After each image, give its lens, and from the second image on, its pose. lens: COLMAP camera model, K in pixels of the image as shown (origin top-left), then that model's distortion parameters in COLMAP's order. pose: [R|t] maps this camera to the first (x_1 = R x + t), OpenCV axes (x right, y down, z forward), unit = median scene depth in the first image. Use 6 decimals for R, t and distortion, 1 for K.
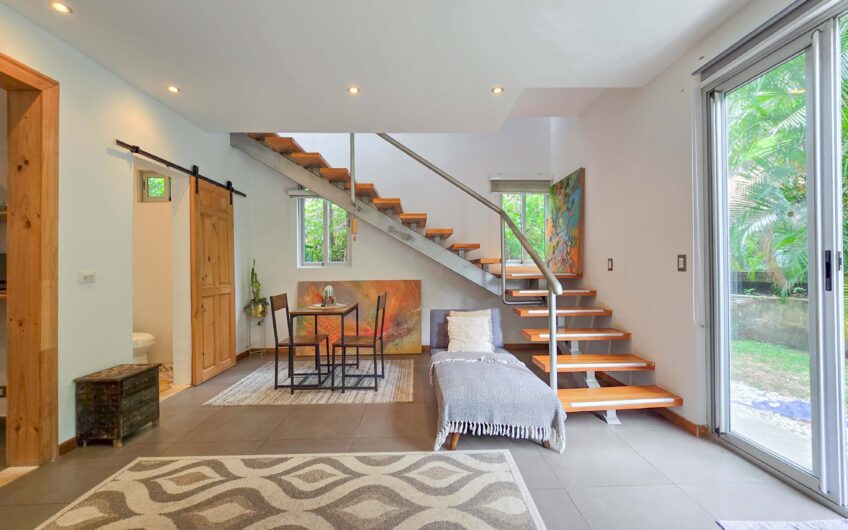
lens RADIAL K [[349.8, 0, 427.7], [0, 349.8, 266.5], [0, 0, 1]] dist [-0.003456, 0.001588]
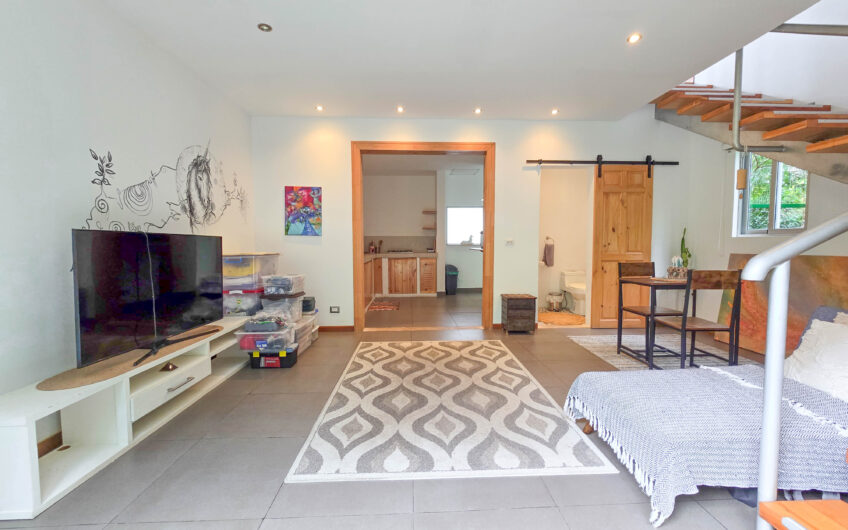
lens RADIAL K [[349.8, 0, 427.0], [0, 349.8, 264.9], [0, 0, 1]] dist [-0.003456, 0.001588]
pose [[0.004034, 0.060214, -0.998177, 0.703275], [0.001364, 0.998184, 0.060220, 0.031650], [0.999991, -0.001605, 0.003944, 0.442690]]
